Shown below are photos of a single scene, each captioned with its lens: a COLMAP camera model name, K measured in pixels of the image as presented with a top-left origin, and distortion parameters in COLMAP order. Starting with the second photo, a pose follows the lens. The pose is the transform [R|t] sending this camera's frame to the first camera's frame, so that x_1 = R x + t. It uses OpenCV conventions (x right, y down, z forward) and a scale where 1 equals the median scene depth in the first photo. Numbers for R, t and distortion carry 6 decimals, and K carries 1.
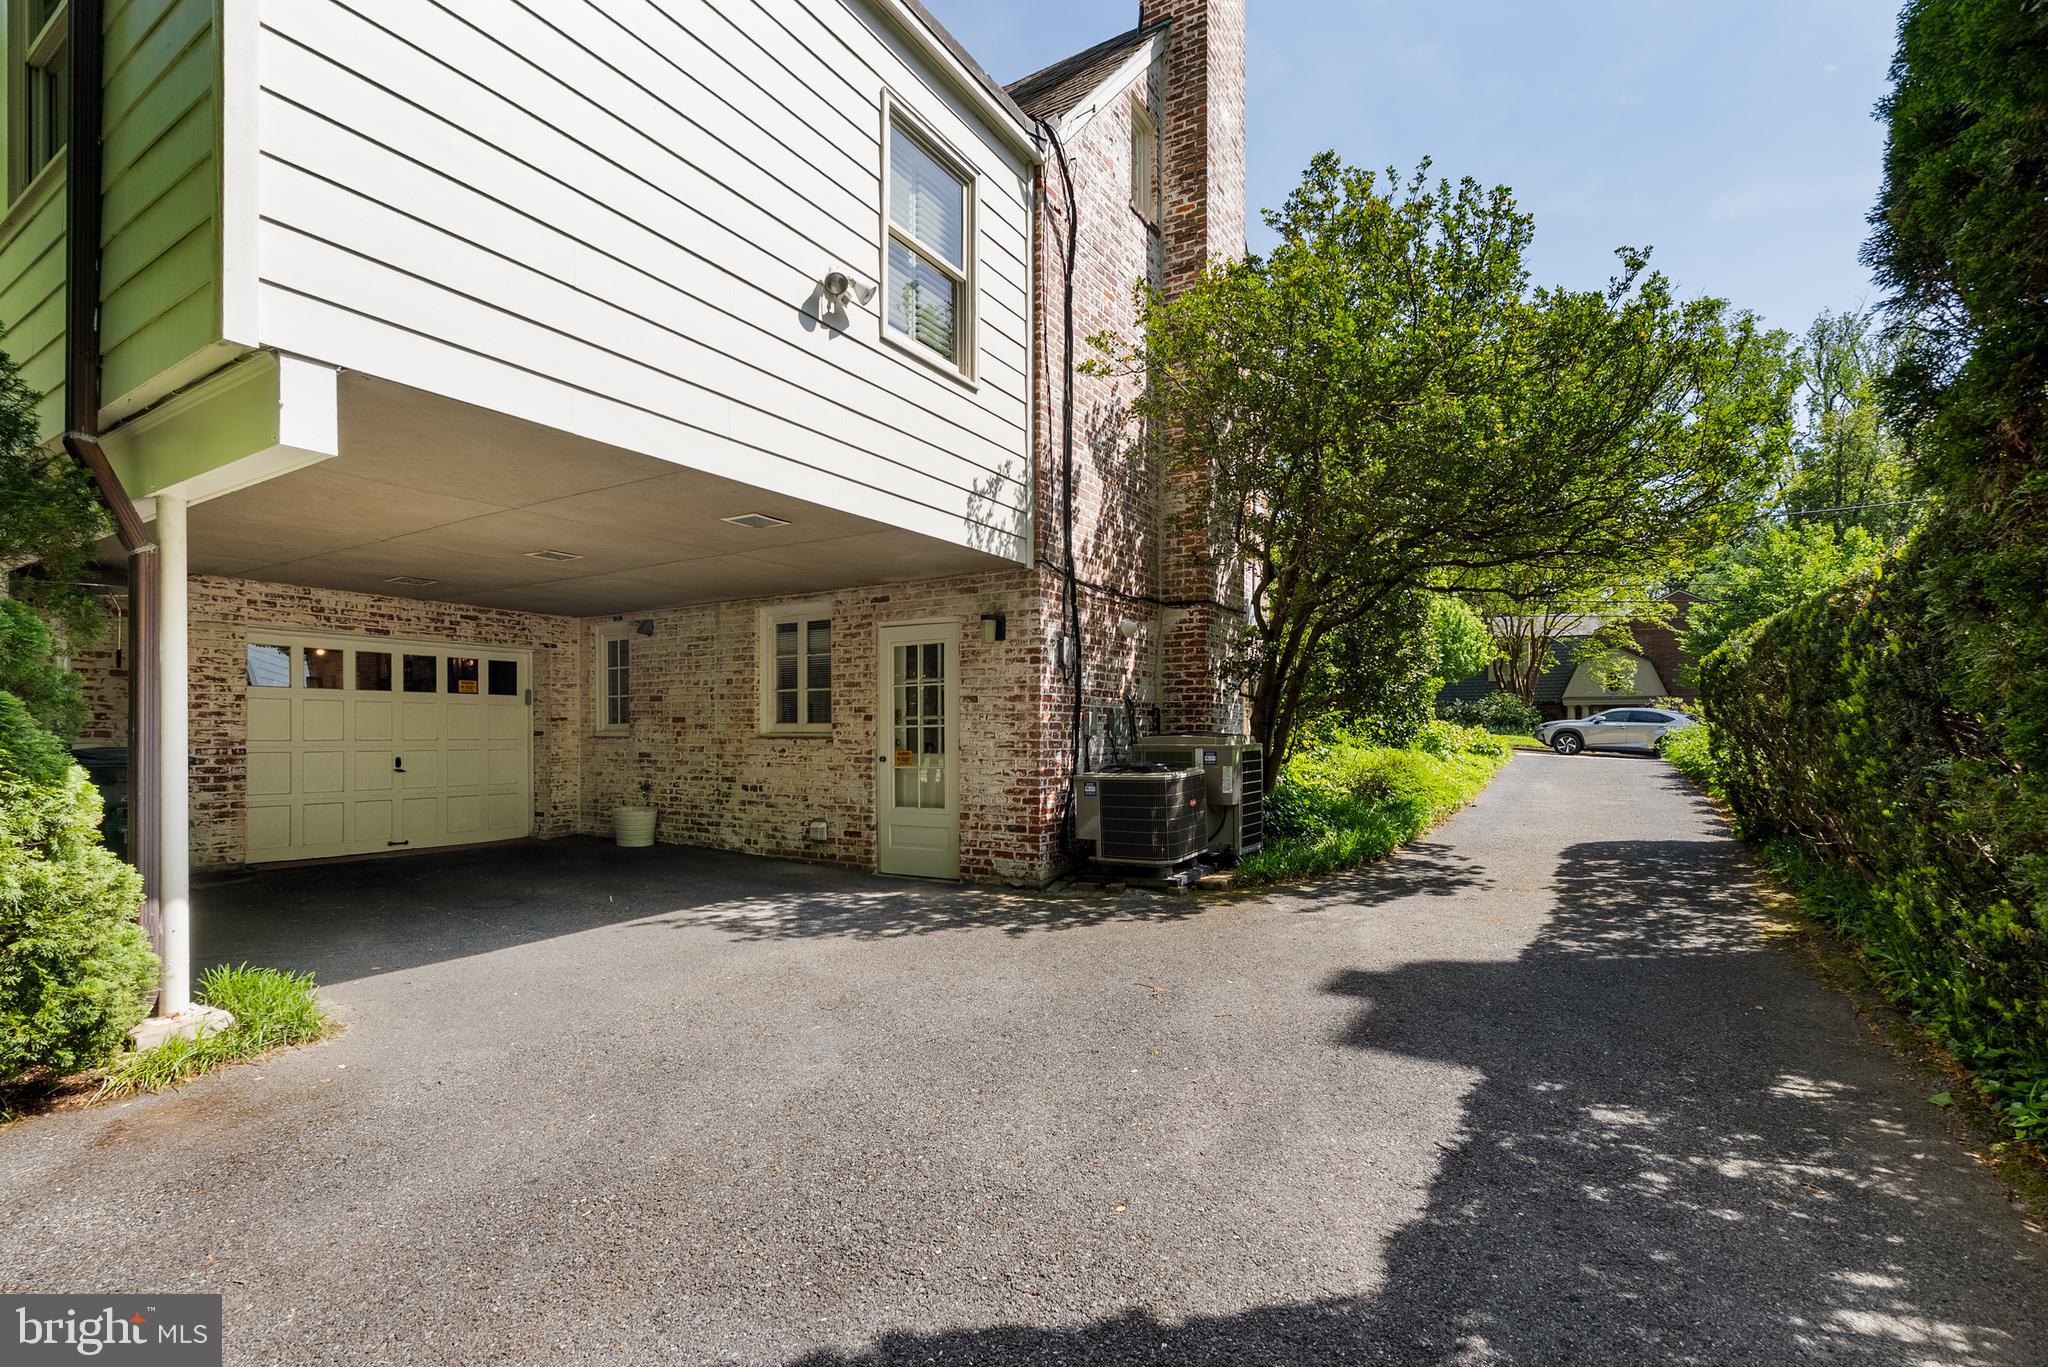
lens RADIAL K [[922.2, 0, 1024.0], [0, 922.2, 683.5], [0, 0, 1]] dist [-0.006387, 0.000567]
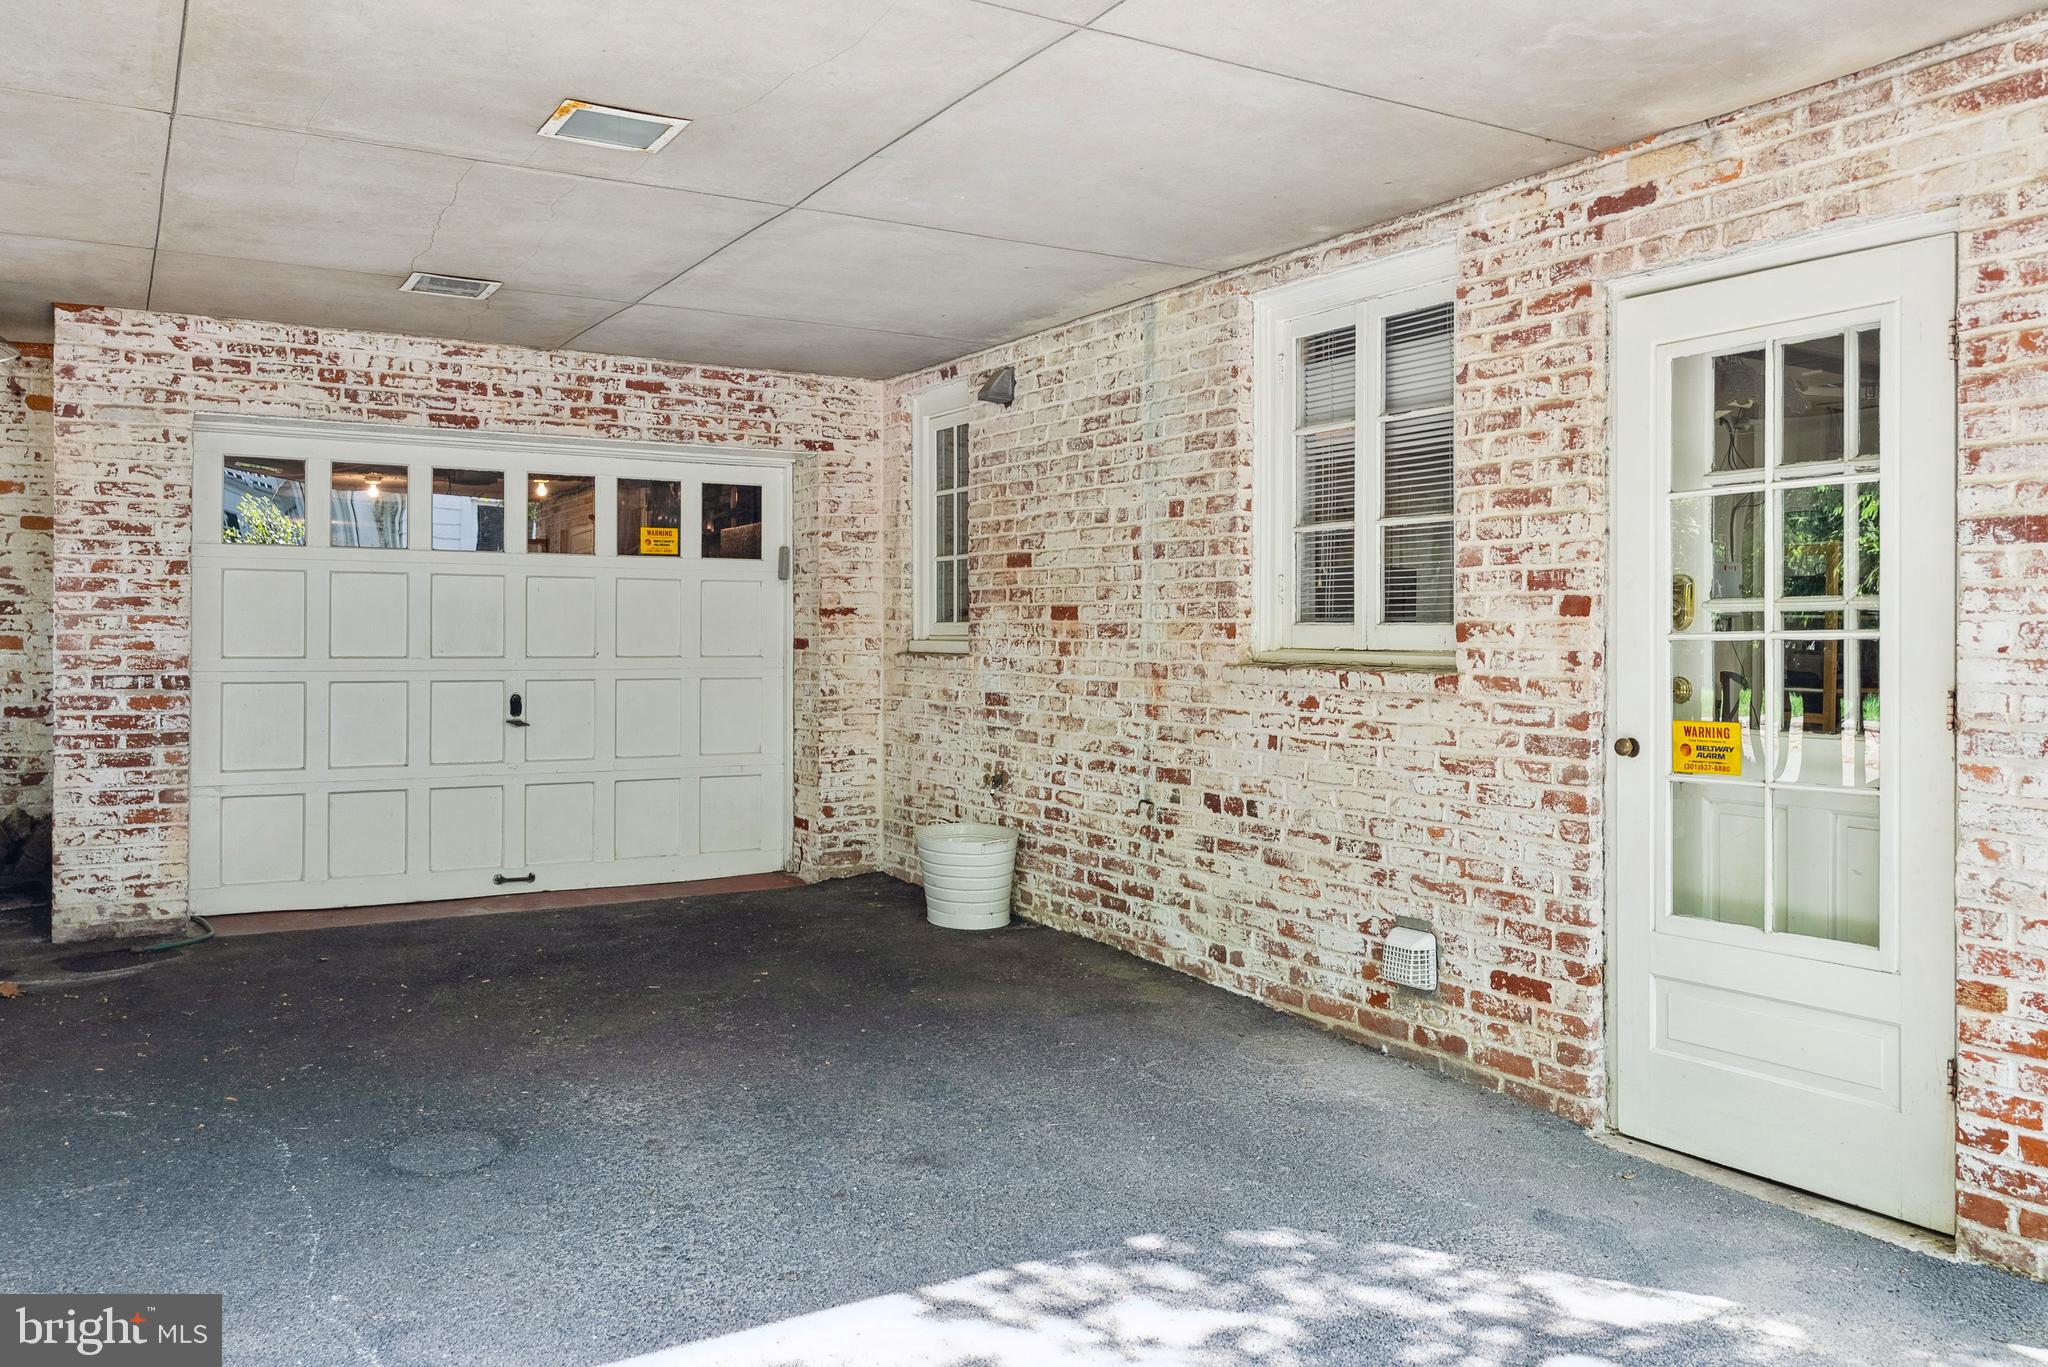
lens RADIAL K [[1596.9, 0, 1024.0], [0, 1596.9, 683.5], [0, 0, 1]] dist [0.012068, -0.000034]
pose [[0.884340, 0.019563, -0.466433, -0.078851], [0.020086, 0.996602, 0.079882, 0.015986], [0.466411, -0.080012, 0.880942, 0.424990]]
